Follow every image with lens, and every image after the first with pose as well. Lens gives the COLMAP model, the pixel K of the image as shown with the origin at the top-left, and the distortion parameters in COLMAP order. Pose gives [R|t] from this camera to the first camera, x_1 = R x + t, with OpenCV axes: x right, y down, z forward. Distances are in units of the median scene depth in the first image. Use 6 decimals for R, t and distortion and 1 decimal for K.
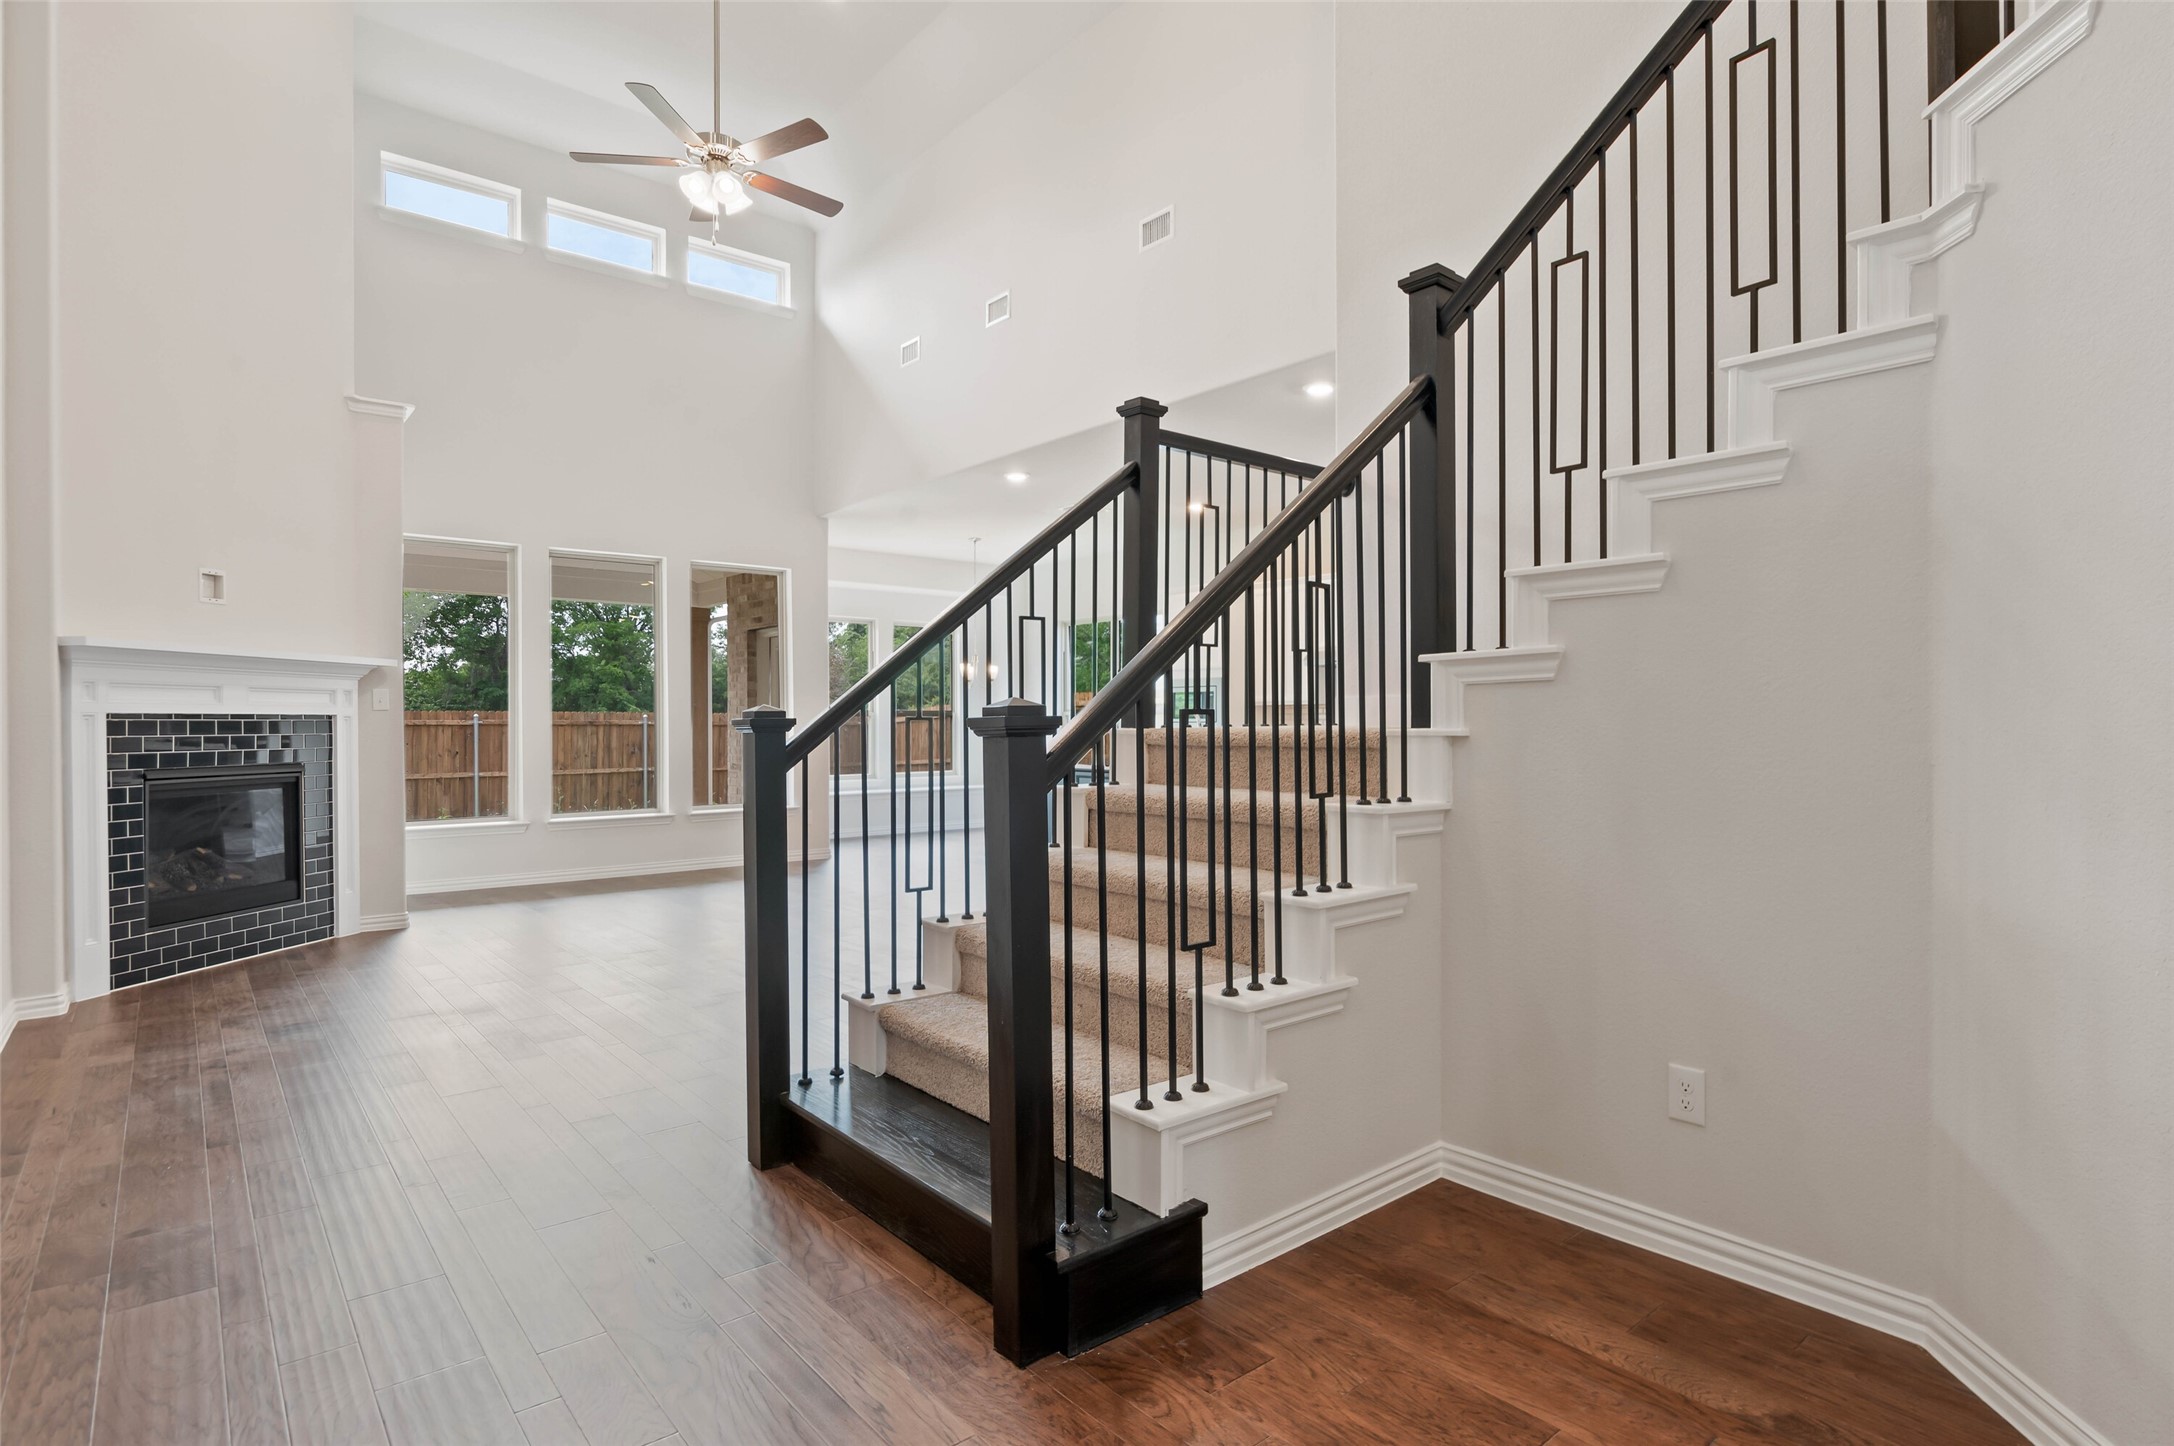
lens RADIAL K [[1092.5, 0, 1128.9], [0, 1092.5, 721.3], [0, 0, 1]] dist [-0.004477, -0.000645]
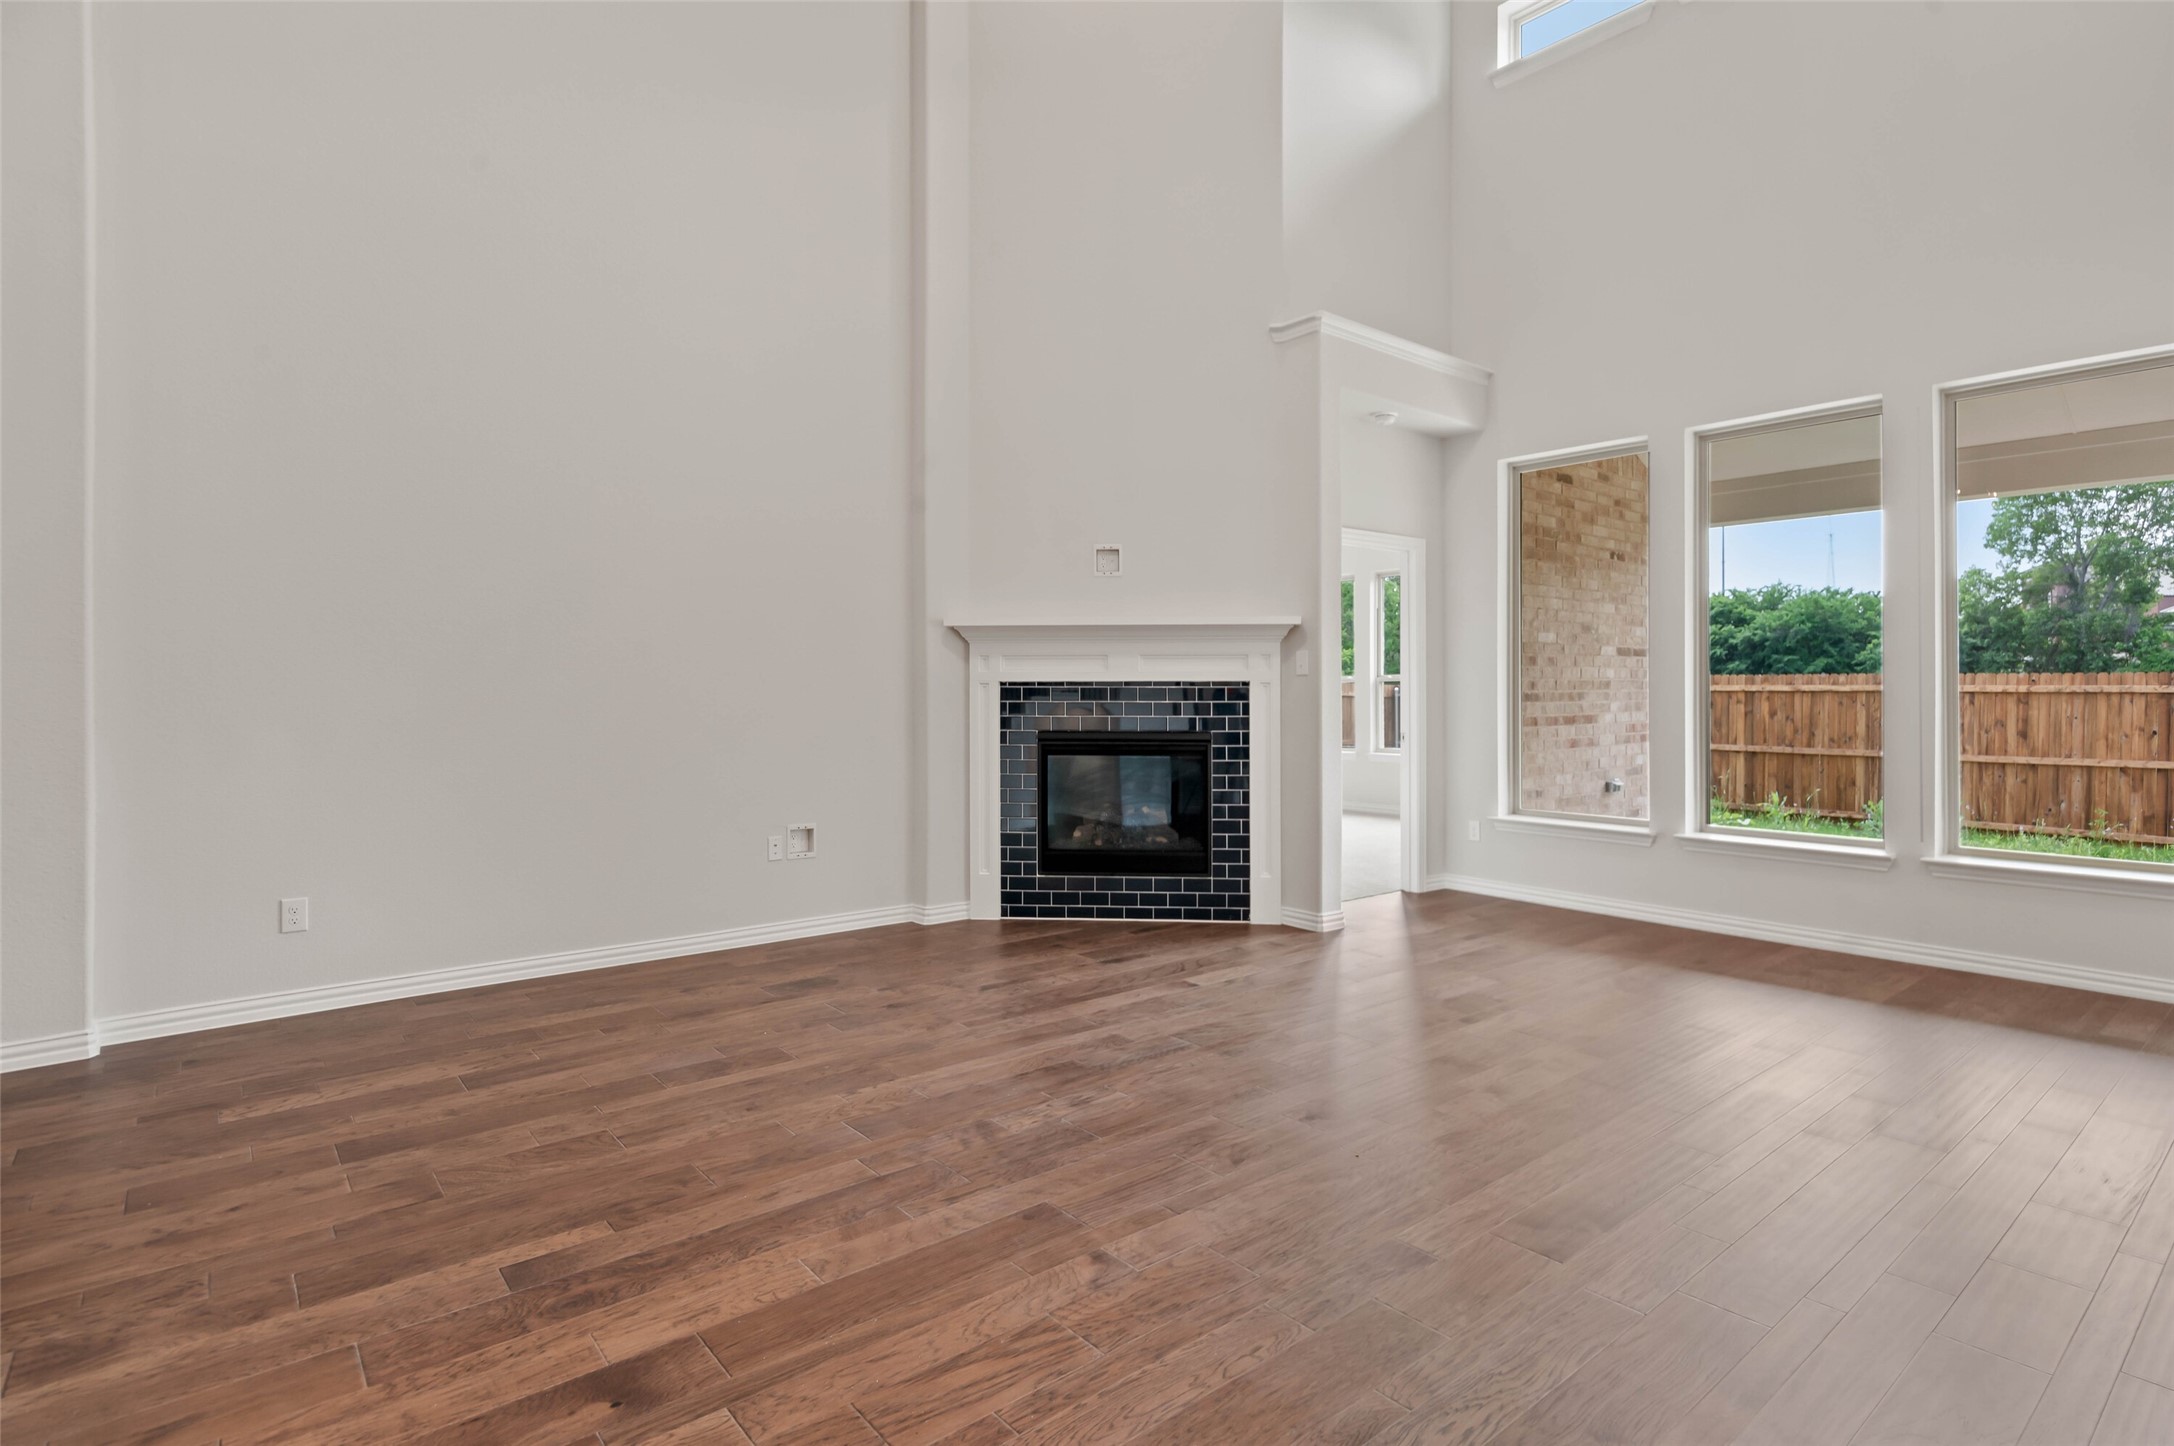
lens RADIAL K [[1092.5, 0, 1114.9], [0, 1092.5, 690.9], [0, 0, 1]] dist [-0.004477, -0.000645]
pose [[-0.014080, 0.003246, -0.999896, 0.201489], [0.001285, 0.999994, 0.003228, -0.000811], [0.999900, -0.001239, -0.014084, 0.933854]]
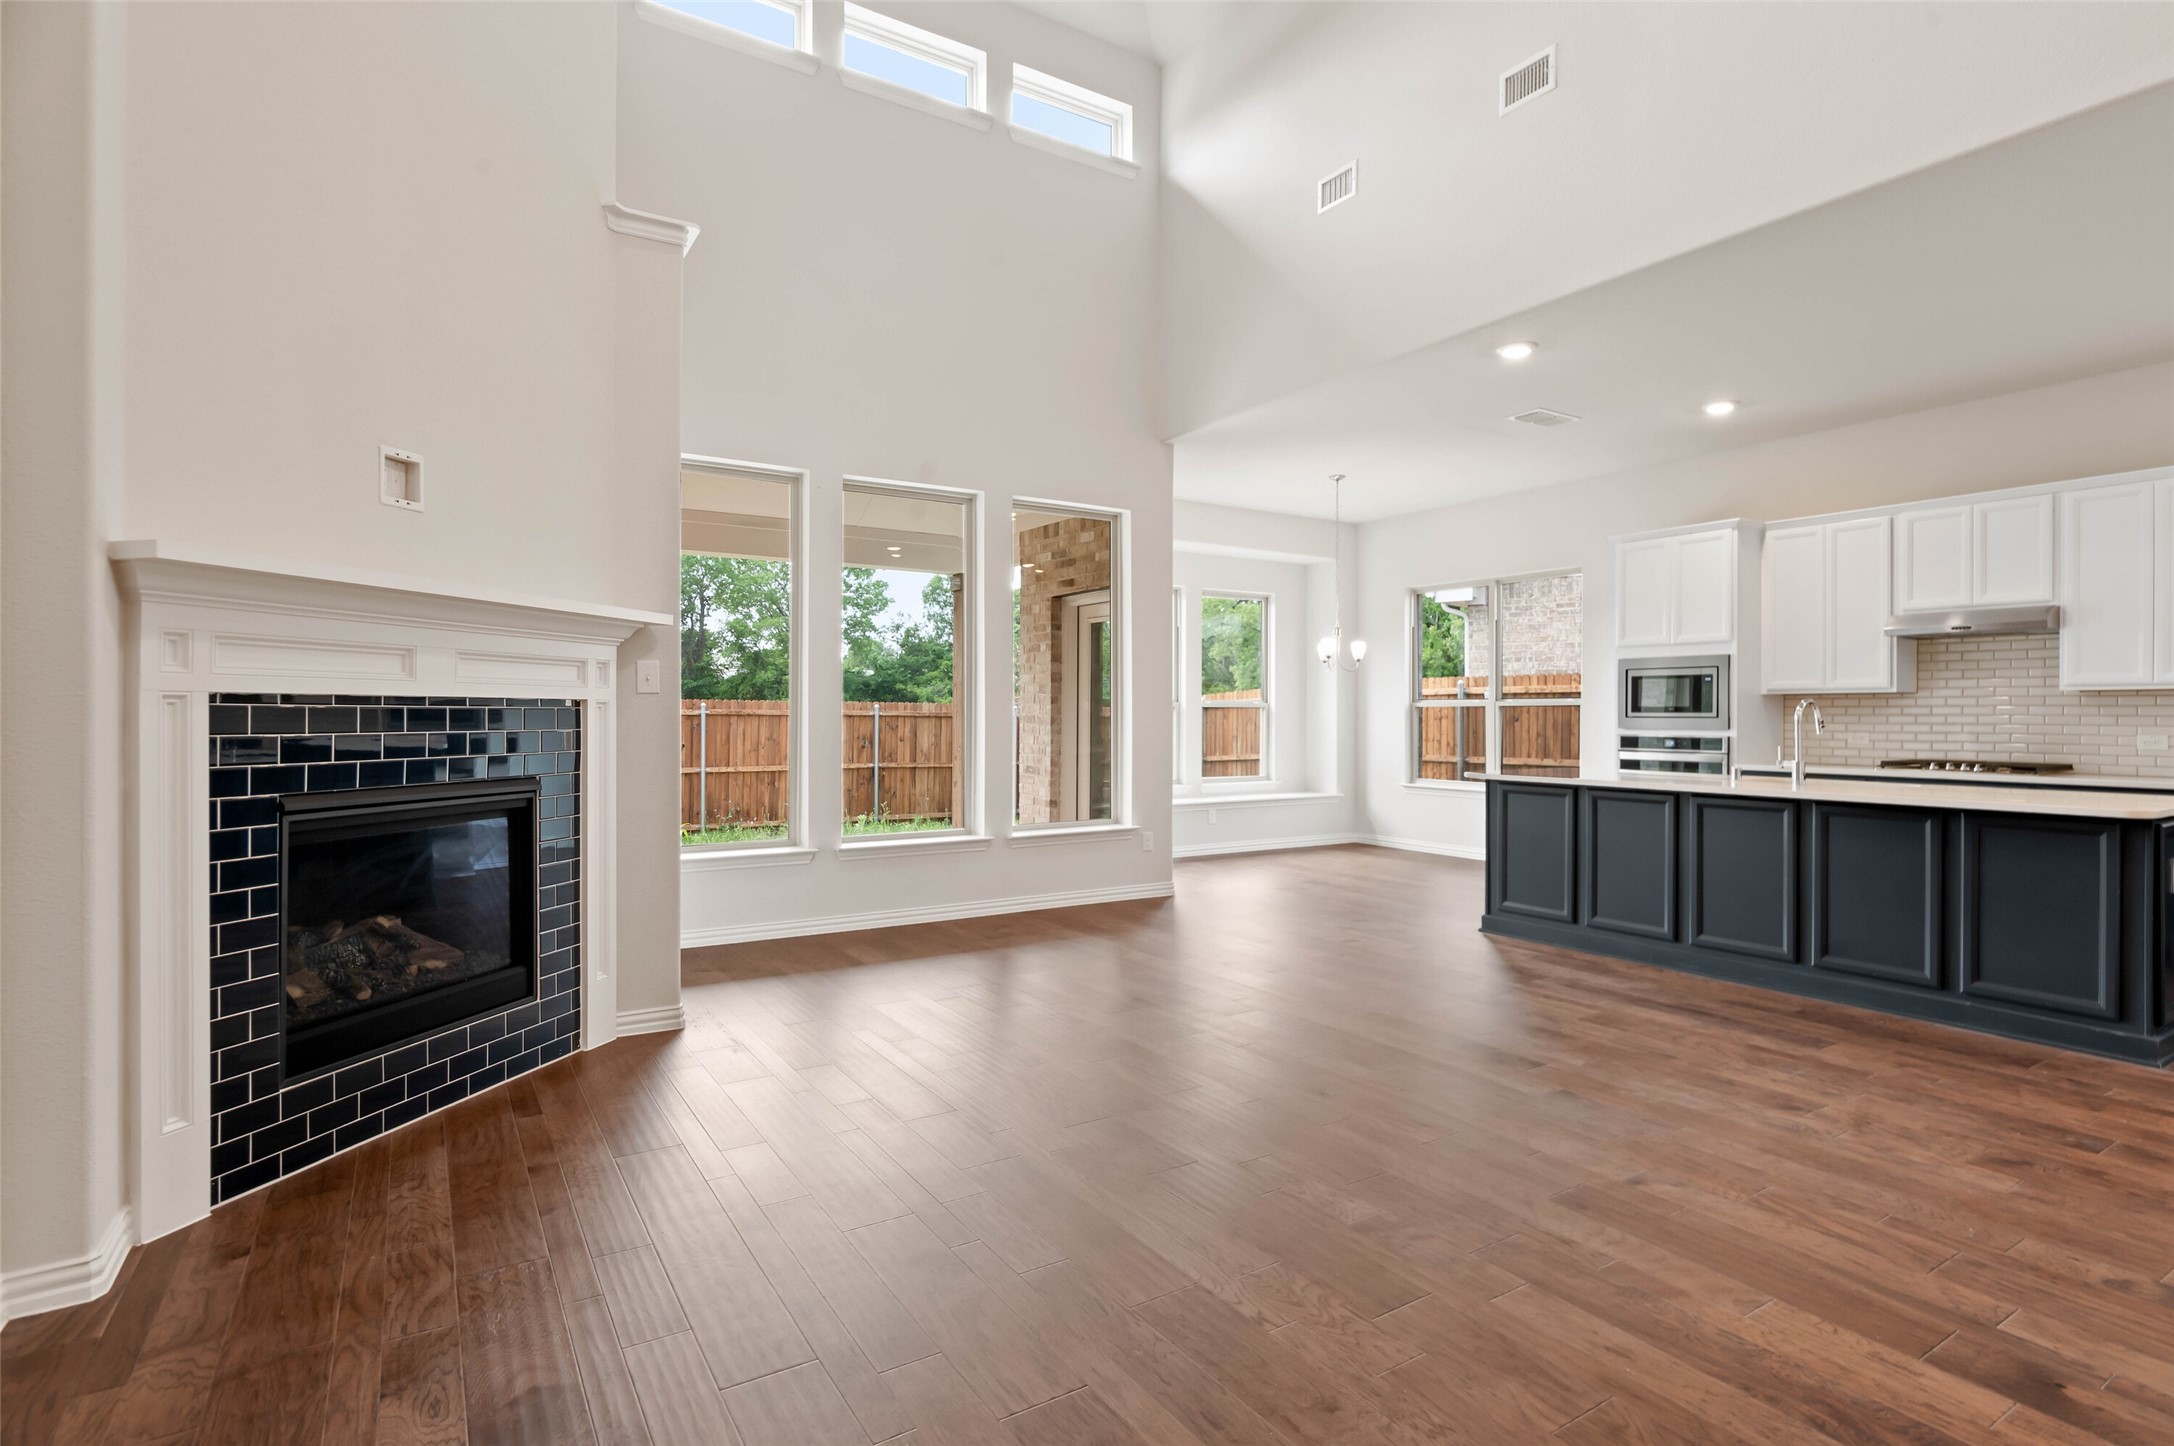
lens RADIAL K [[1092.5, 0, 1149.4], [0, 1092.5, 704.7], [0, 0, 1]] dist [-0.004477, -0.000645]
pose [[0.991925, 0.003761, -0.126773, -0.334392], [-0.004782, 0.999959, -0.007753, 0.000420], [0.126739, 0.008297, 0.991901, 0.427695]]
